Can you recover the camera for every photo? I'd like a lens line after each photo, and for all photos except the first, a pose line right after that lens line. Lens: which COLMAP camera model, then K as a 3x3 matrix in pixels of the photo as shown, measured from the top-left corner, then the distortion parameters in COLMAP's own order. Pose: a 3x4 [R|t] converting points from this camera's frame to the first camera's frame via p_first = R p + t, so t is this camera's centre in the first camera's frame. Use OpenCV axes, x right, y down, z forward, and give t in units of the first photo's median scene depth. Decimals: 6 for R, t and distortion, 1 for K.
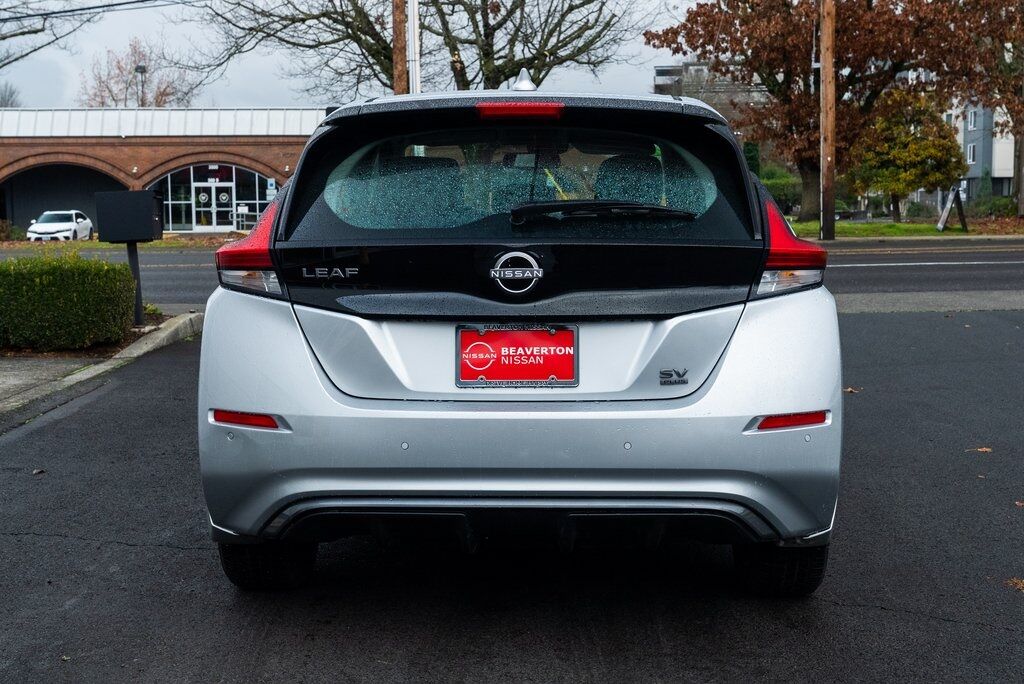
lens RADIAL K [[1304.6, 0, 512.0], [0, 1304.6, 342.0], [0, 0, 1]] dist [0.010295, -0.035353]
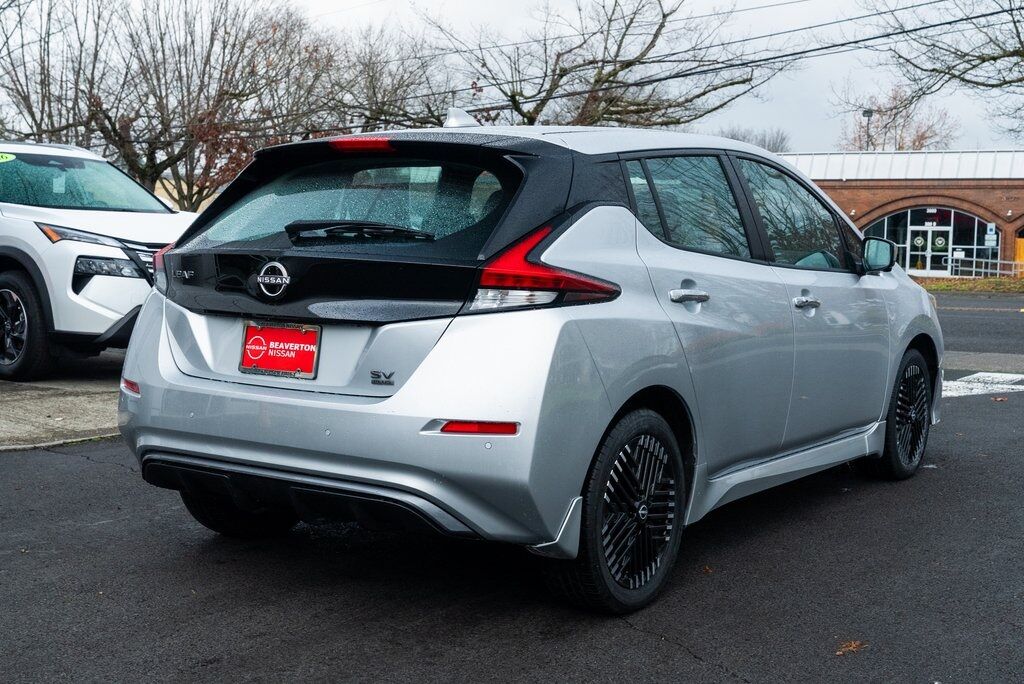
lens RADIAL K [[1304.6, 0, 512.0], [0, 1304.6, 342.0], [0, 0, 1]] dist [0.010295, -0.035353]
pose [[0.847806, 0.064977, -0.526311, 0.768656], [-0.082275, 0.996564, -0.009498, -0.002368], [0.523885, 0.051355, 0.850239, 0.093720]]
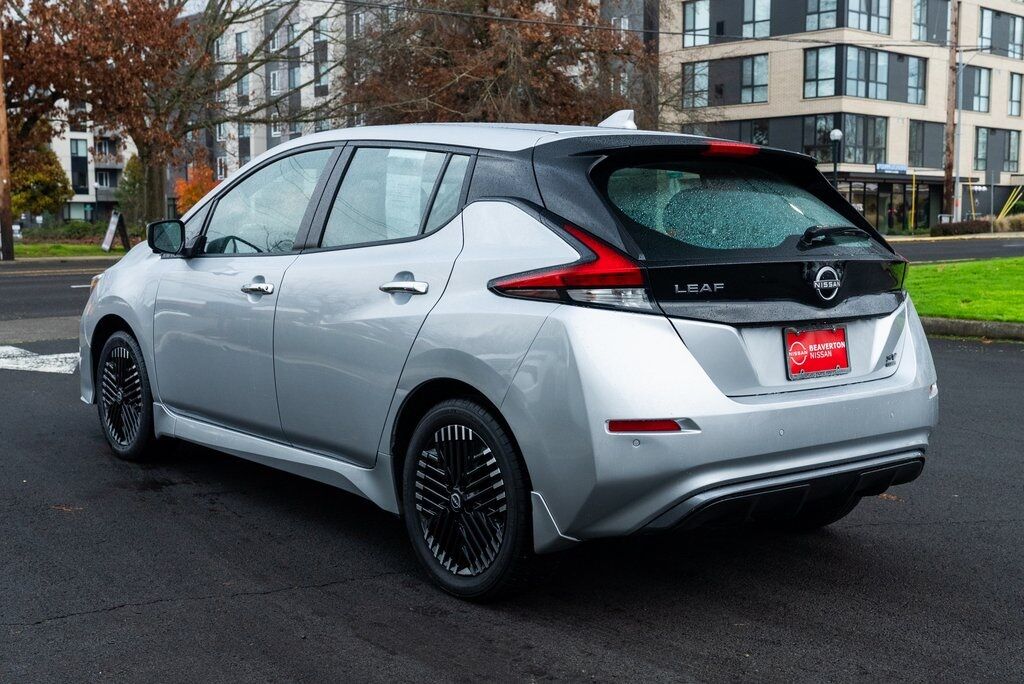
lens RADIAL K [[1199.4, 0, 512.0], [0, 1199.4, 342.0], [0, 0, 1]] dist [0.020290, 0.024525]
pose [[0.759599, -0.054720, 0.648086, -0.902200], [0.060906, 0.998060, 0.012884, -0.028779], [-0.647534, 0.029686, 0.761458, 0.306045]]
